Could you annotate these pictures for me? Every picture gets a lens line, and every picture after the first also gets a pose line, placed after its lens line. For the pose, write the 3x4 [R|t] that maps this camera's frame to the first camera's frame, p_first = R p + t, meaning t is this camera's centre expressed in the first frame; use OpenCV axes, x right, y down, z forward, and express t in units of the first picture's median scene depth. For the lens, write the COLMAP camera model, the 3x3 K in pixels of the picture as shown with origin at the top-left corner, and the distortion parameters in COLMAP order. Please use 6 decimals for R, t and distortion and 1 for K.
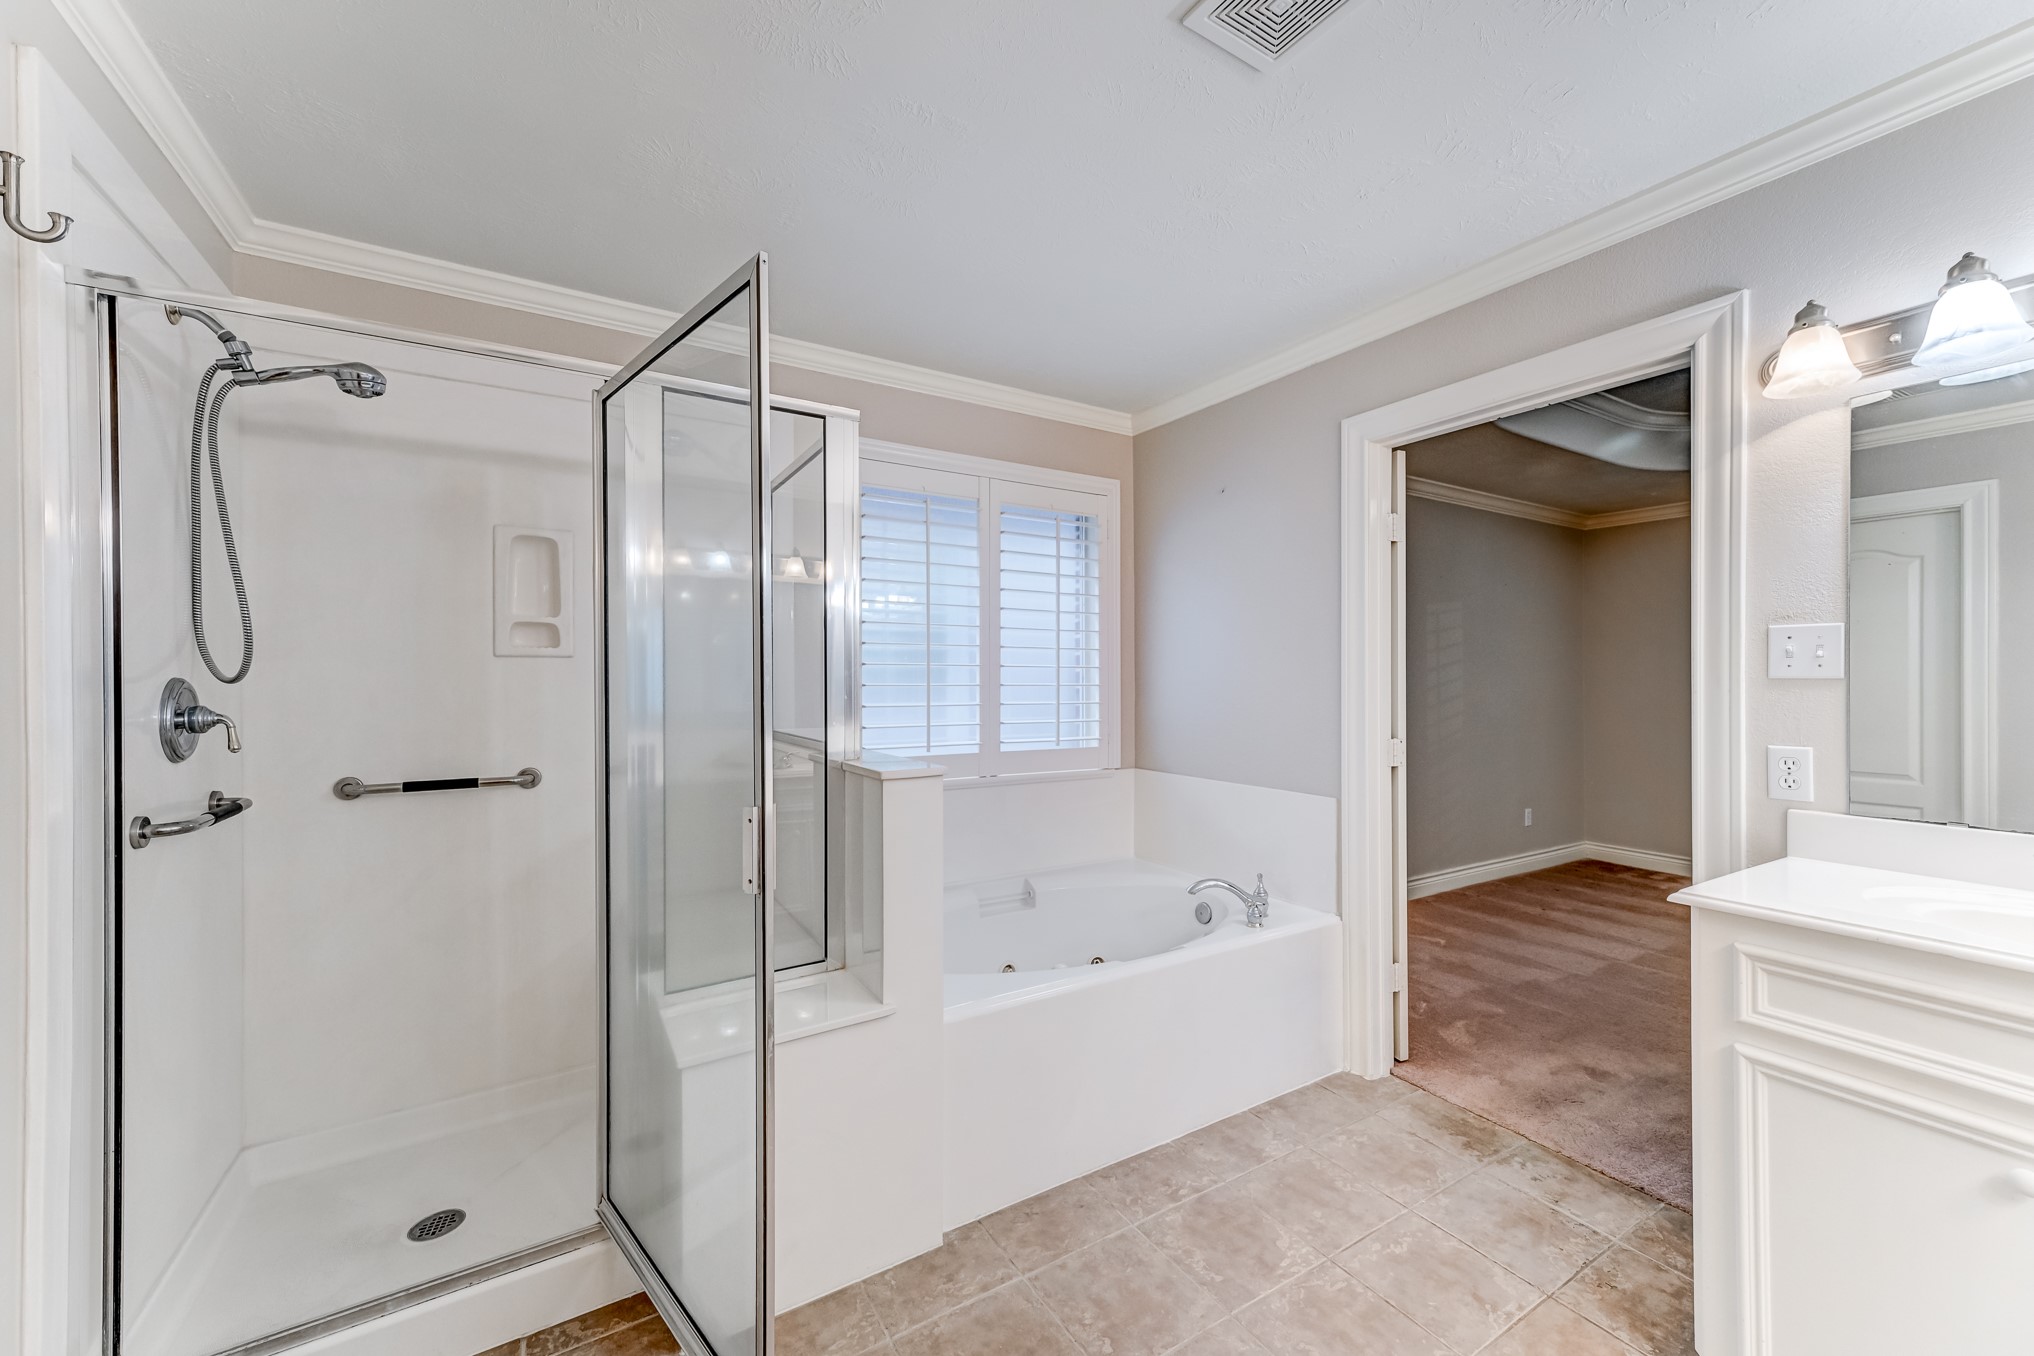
lens RADIAL K [[800.4, 0, 1014.9], [0, 800.4, 683.5], [0, 0, 1]] dist [0.010314, -0.000323]
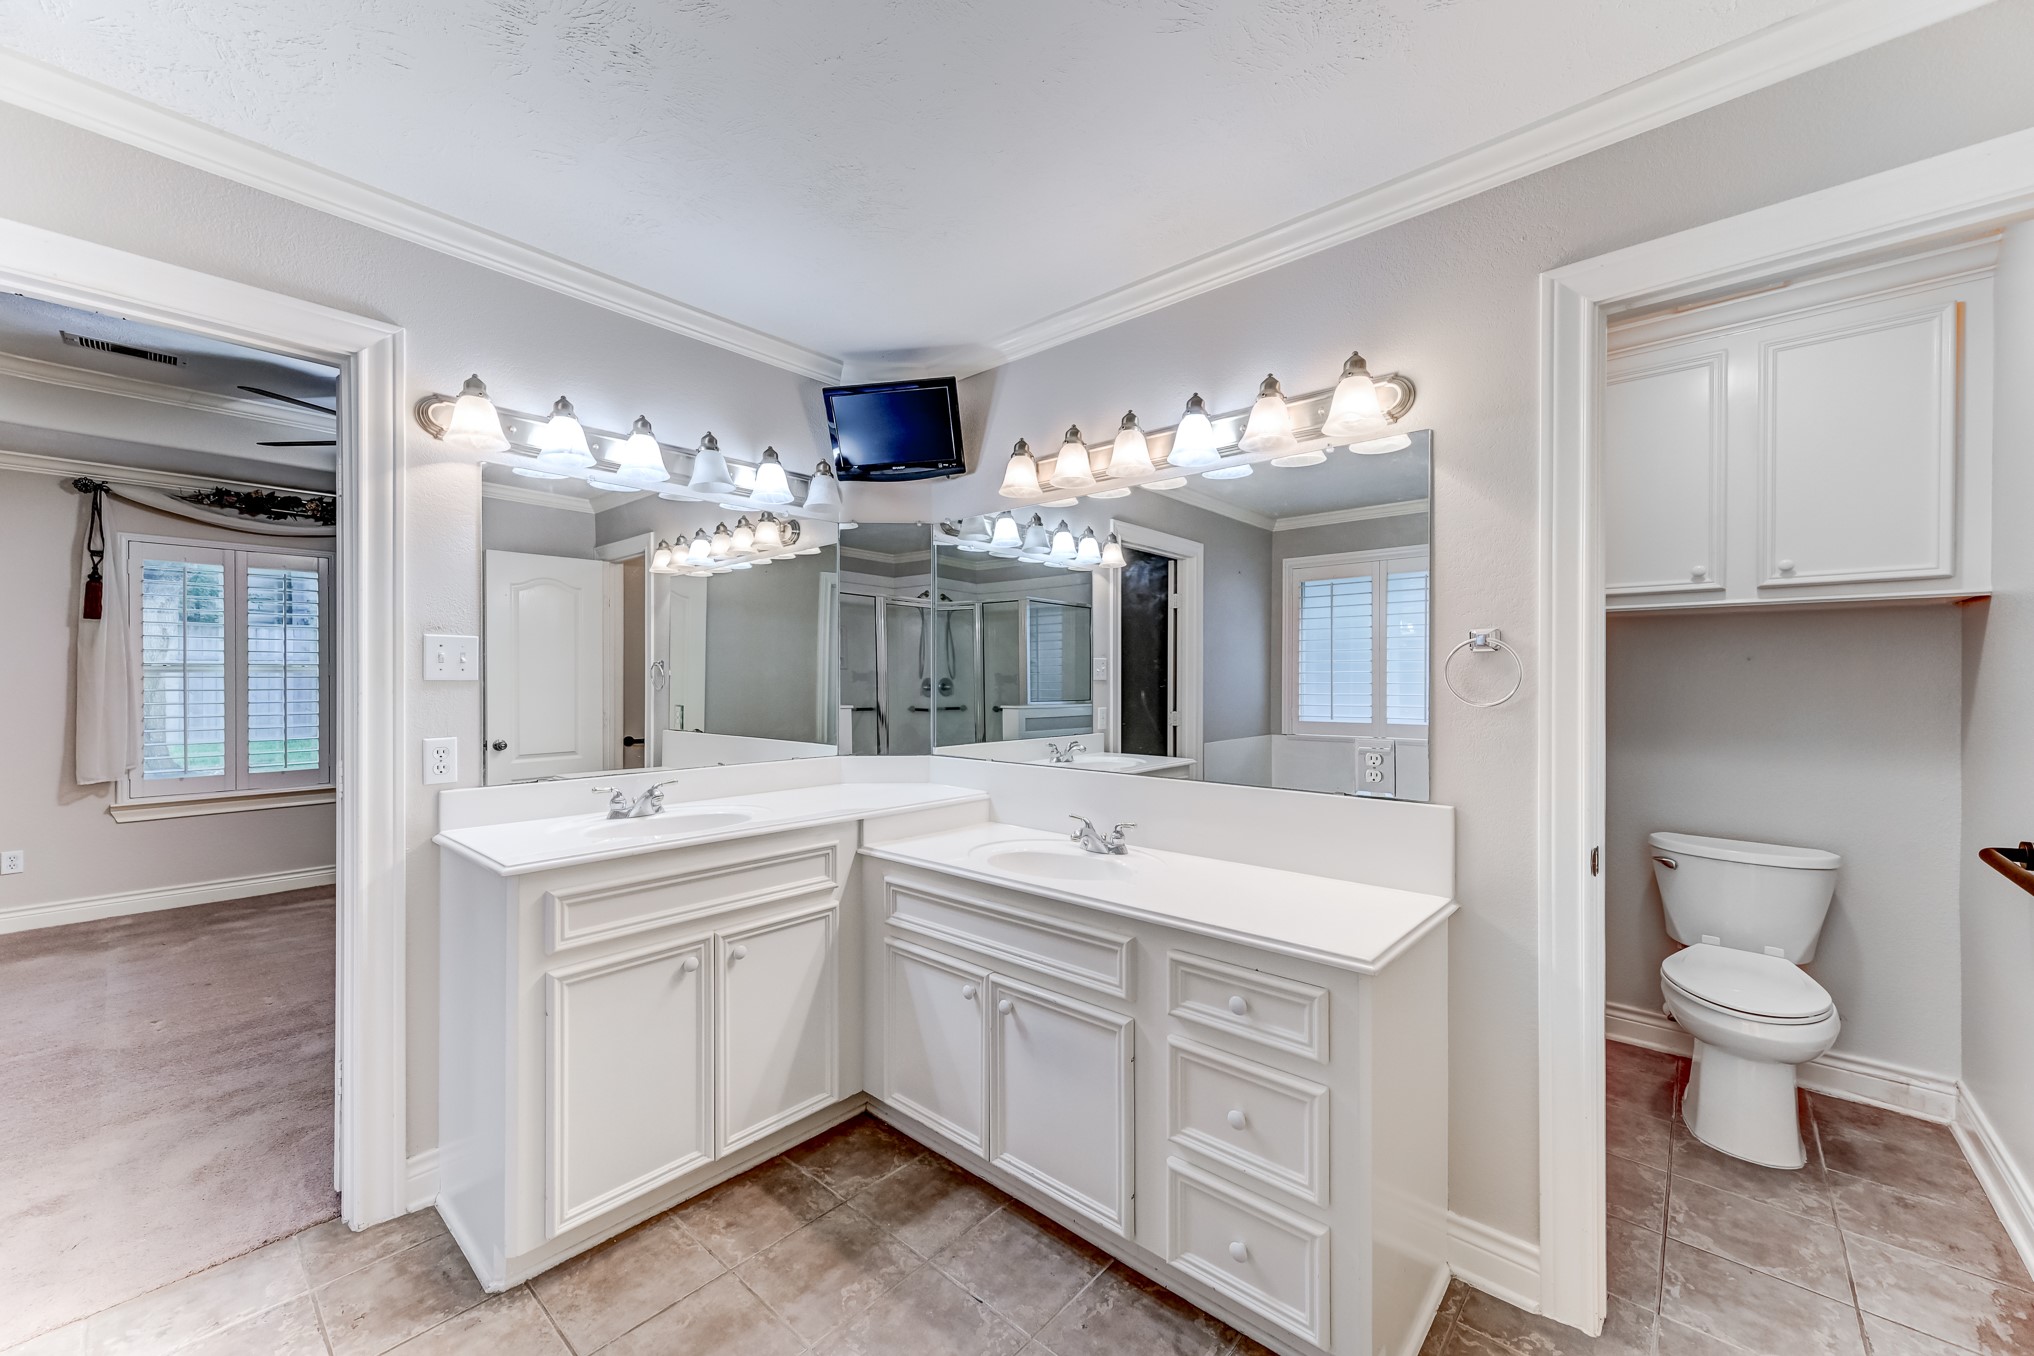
lens RADIAL K [[800.4, 0, 1023.3], [0, 800.4, 682.4], [0, 0, 1]] dist [0.010314, -0.000323]
pose [[-0.301283, -0.003411, 0.953529, -0.409702], [0.006016, 0.999967, 0.005477, -0.004279], [-0.953516, 0.007386, -0.301252, 0.539322]]
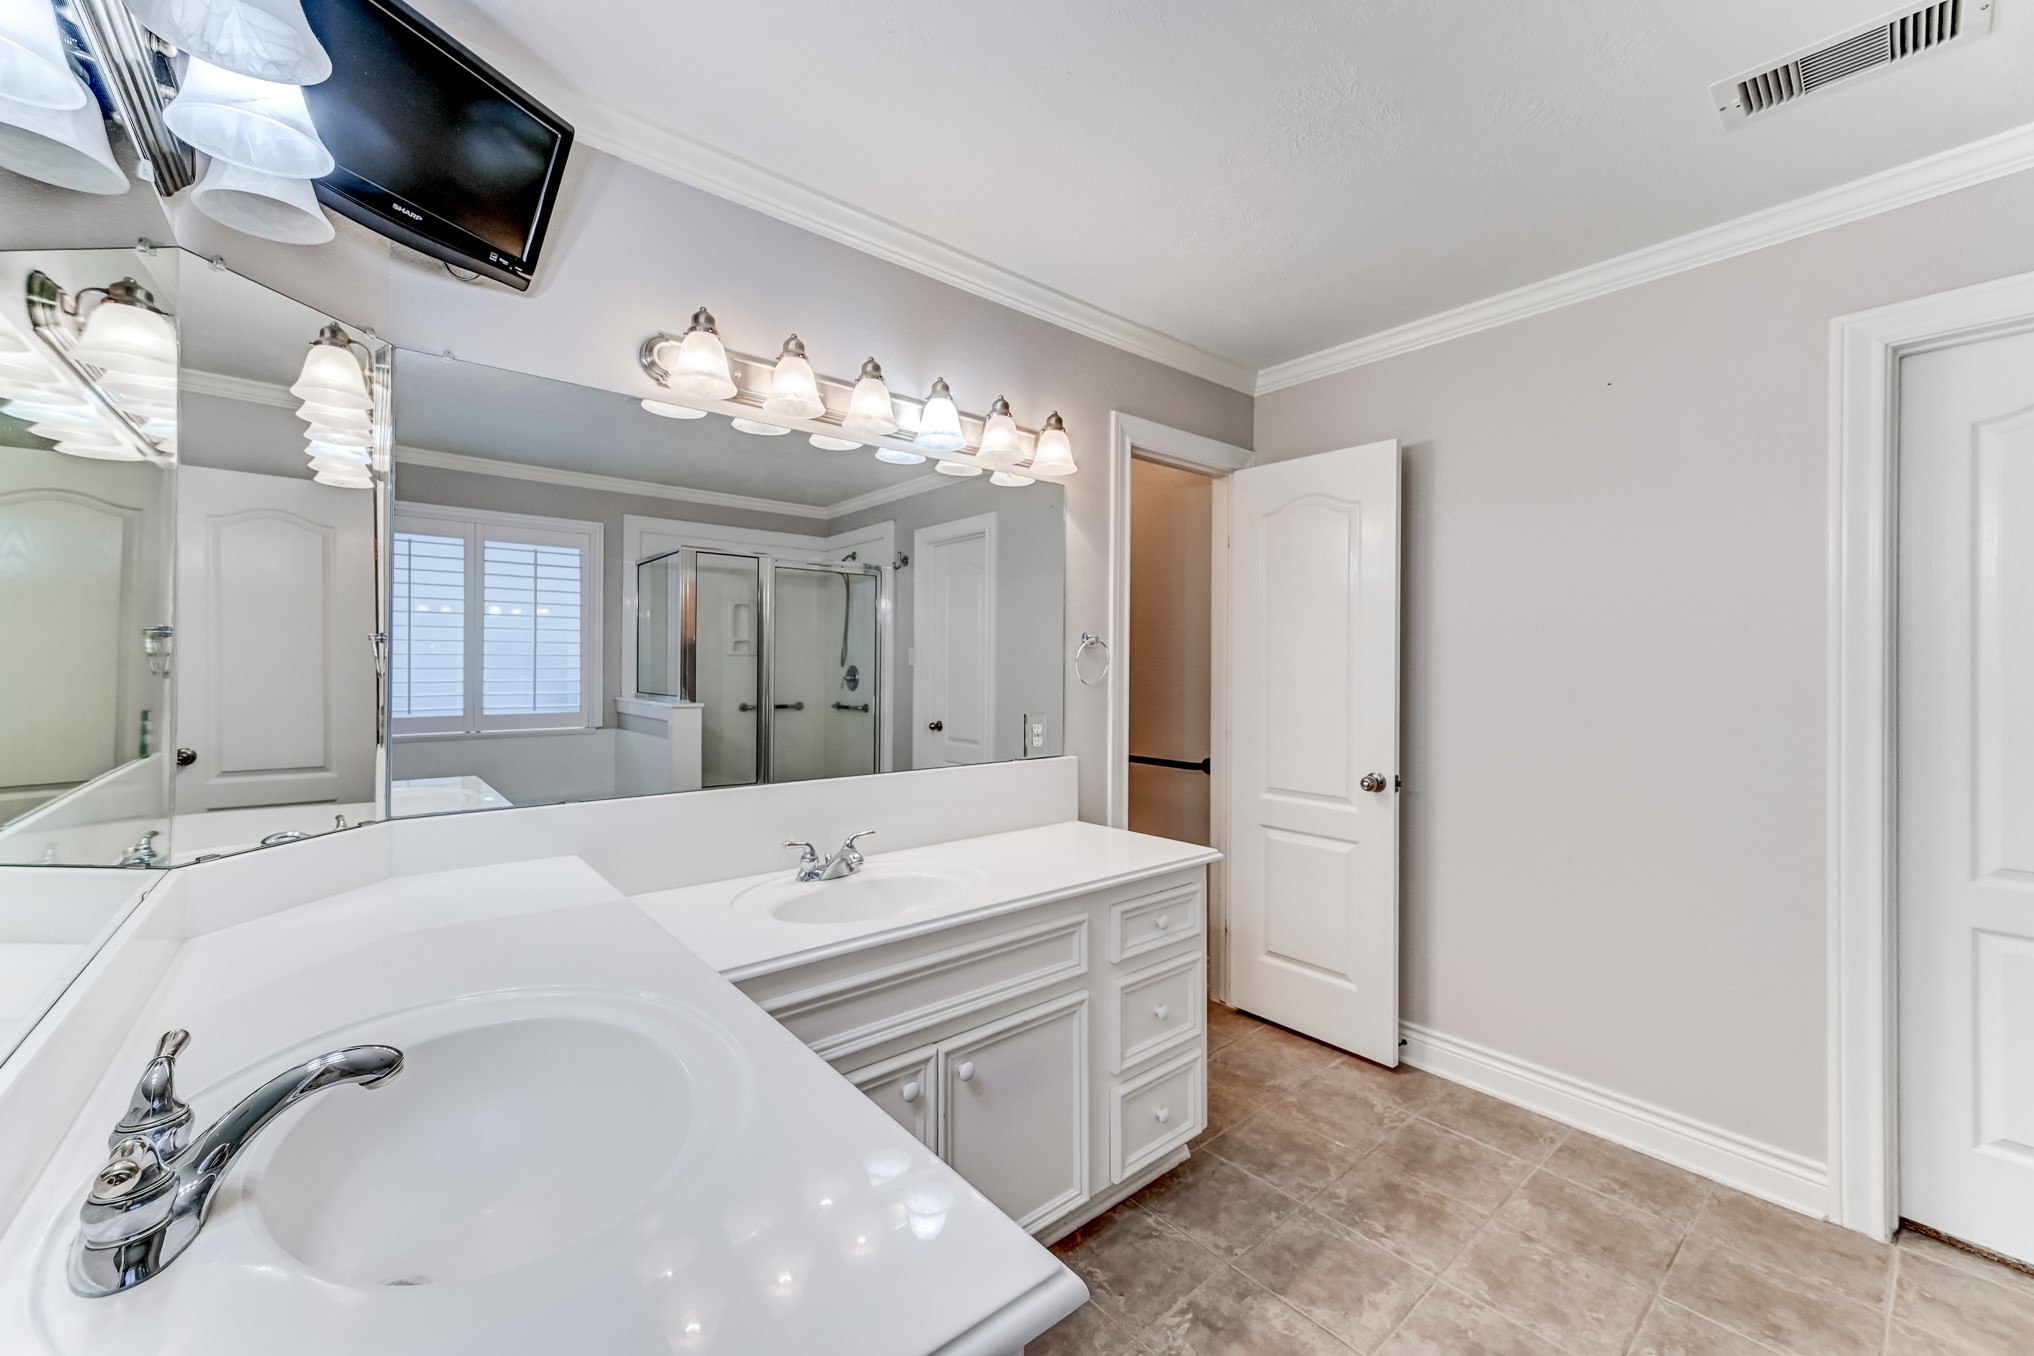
lens RADIAL K [[800.4, 0, 1021.2], [0, 800.4, 661.5], [0, 0, 1]] dist [0.010314, -0.000323]
pose [[-0.987506, -0.002352, -0.157563, 0.762855], [-0.002785, 0.999993, 0.002527, -0.010917], [0.157556, 0.002934, -0.987506, 1.143495]]
